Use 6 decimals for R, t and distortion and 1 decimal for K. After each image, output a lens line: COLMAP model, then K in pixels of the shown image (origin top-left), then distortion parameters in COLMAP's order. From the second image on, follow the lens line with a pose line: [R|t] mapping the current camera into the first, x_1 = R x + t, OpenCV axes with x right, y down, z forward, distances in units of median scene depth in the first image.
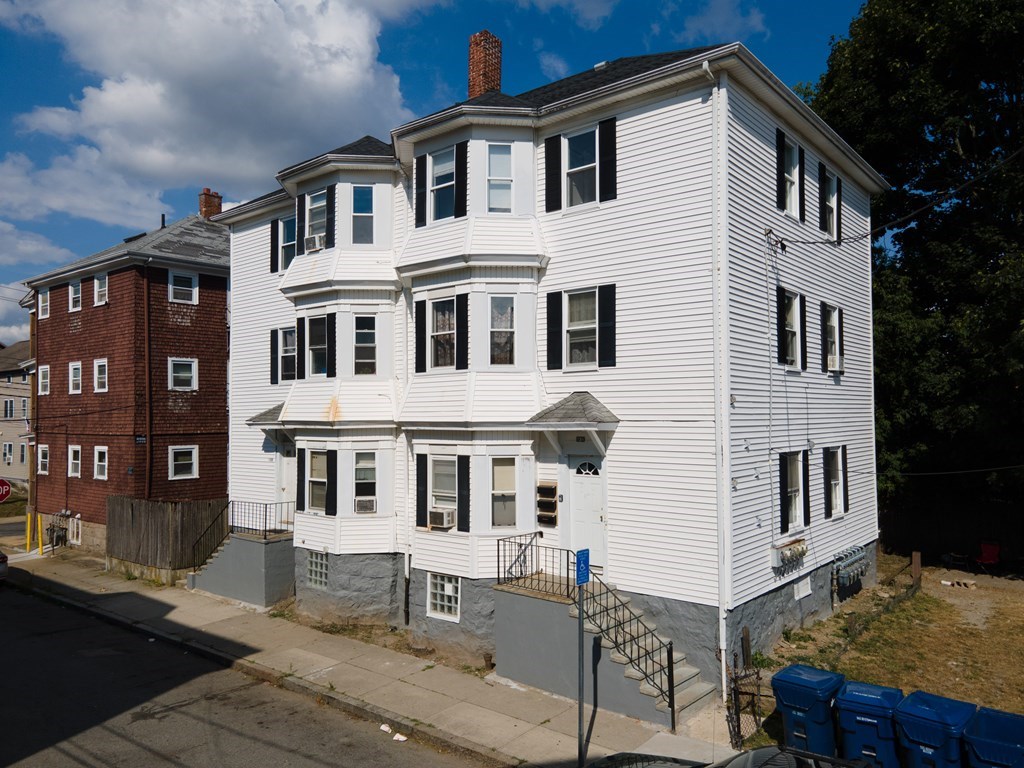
lens RADIAL K [[750.9, 0, 508.9], [0, 750.9, 396.6], [0, 0, 1]] dist [0.003207, 0.071580]
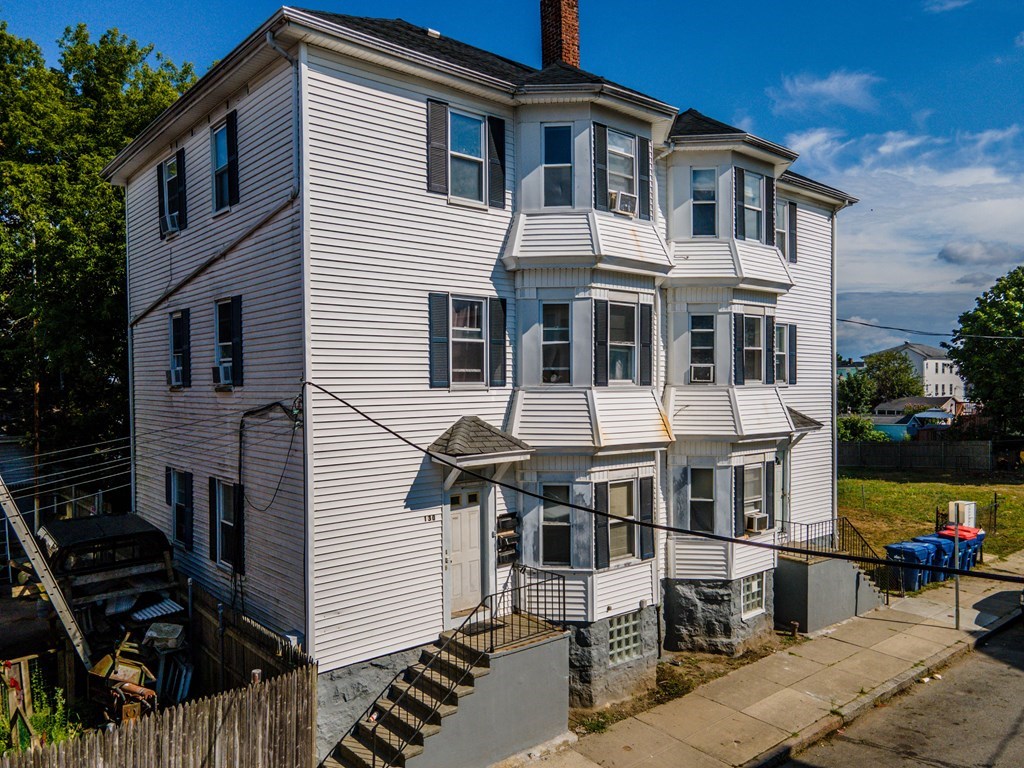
lens RADIAL K [[750.9, 0, 508.9], [0, 750.9, 396.6], [0, 0, 1]] dist [0.003207, 0.071580]
pose [[0.177869, -0.015960, 0.983925, -1.198255], [-0.021326, 0.999571, 0.020069, -0.031280], [-0.983823, -0.024552, 0.177452, 1.154614]]
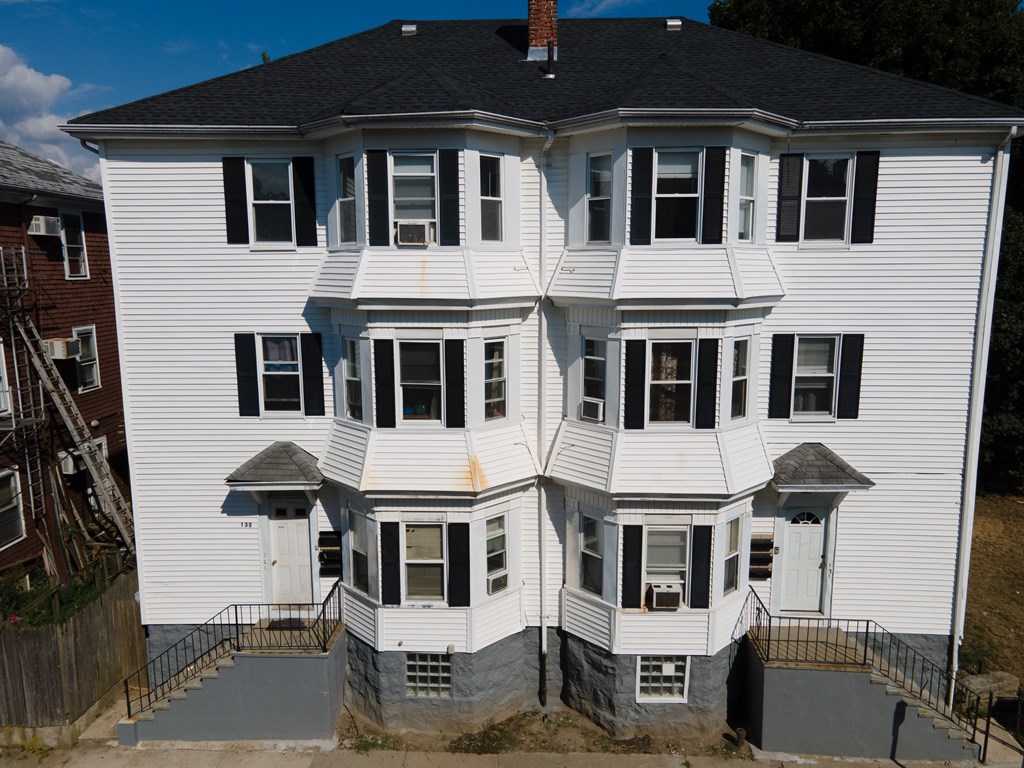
lens RADIAL K [[750.9, 0, 508.9], [0, 750.9, 396.6], [0, 0, 1]] dist [0.003207, 0.071580]
pose [[0.786457, -0.098510, 0.609739, -0.733221], [-0.017335, 0.983290, 0.181219, -0.216282], [-0.617402, -0.153091, 0.771607, 0.476650]]
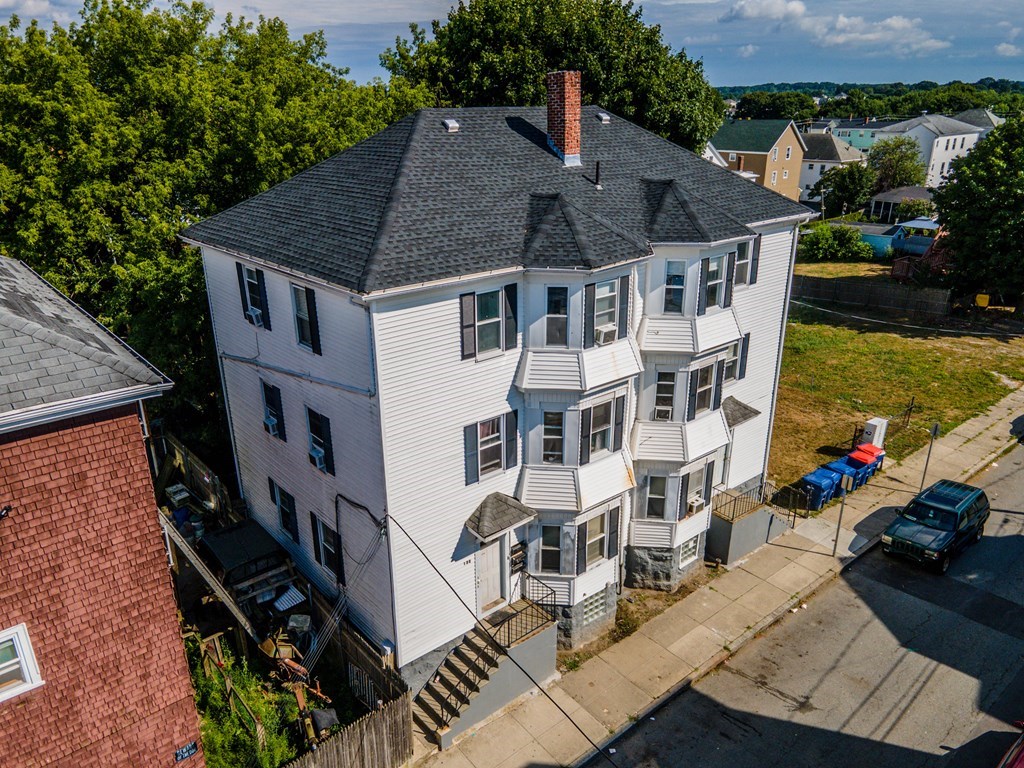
lens RADIAL K [[750.9, 0, 508.9], [0, 750.9, 396.6], [0, 0, 1]] dist [0.003207, 0.071580]
pose [[0.176672, -0.359953, 0.916090, -1.430394], [-0.020818, 0.929156, 0.369101, -0.577064], [-0.984050, -0.084281, 0.156662, 1.142523]]
